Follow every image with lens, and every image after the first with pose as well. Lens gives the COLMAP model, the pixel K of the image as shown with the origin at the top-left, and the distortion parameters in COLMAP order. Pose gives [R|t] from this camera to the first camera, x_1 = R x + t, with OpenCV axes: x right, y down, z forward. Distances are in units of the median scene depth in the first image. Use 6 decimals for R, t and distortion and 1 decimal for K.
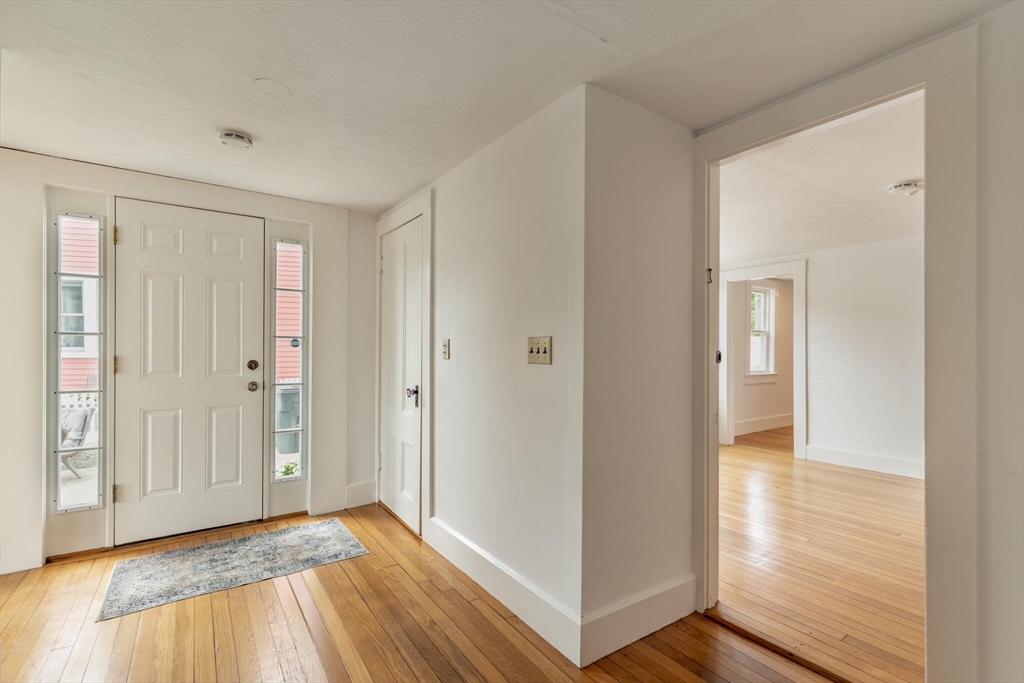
lens RADIAL K [[474.0, 0, 513.8], [0, 474.0, 351.8], [0, 0, 1]] dist [0.003547, -0.000280]
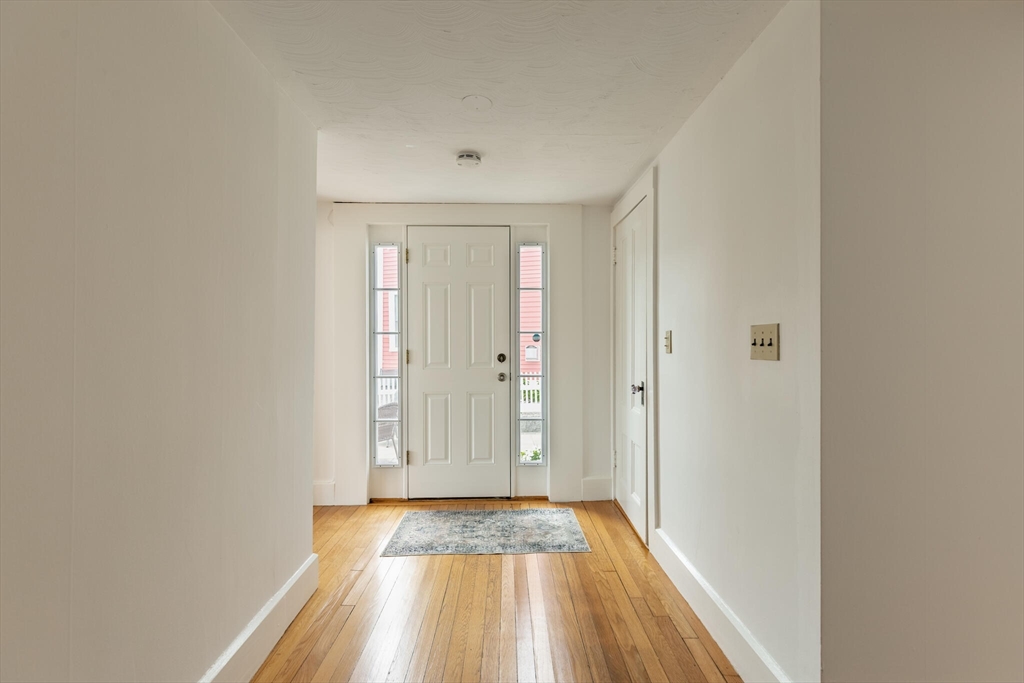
lens RADIAL K [[470.6, 0, 513.5], [0, 470.6, 343.9], [0, 0, 1]] dist [0.004020, -0.000336]
pose [[0.832249, -0.008485, -0.554338, 0.103025], [0.006328, 0.999963, -0.005806, 0.001139], [0.554366, 0.001324, 0.832272, 0.102643]]
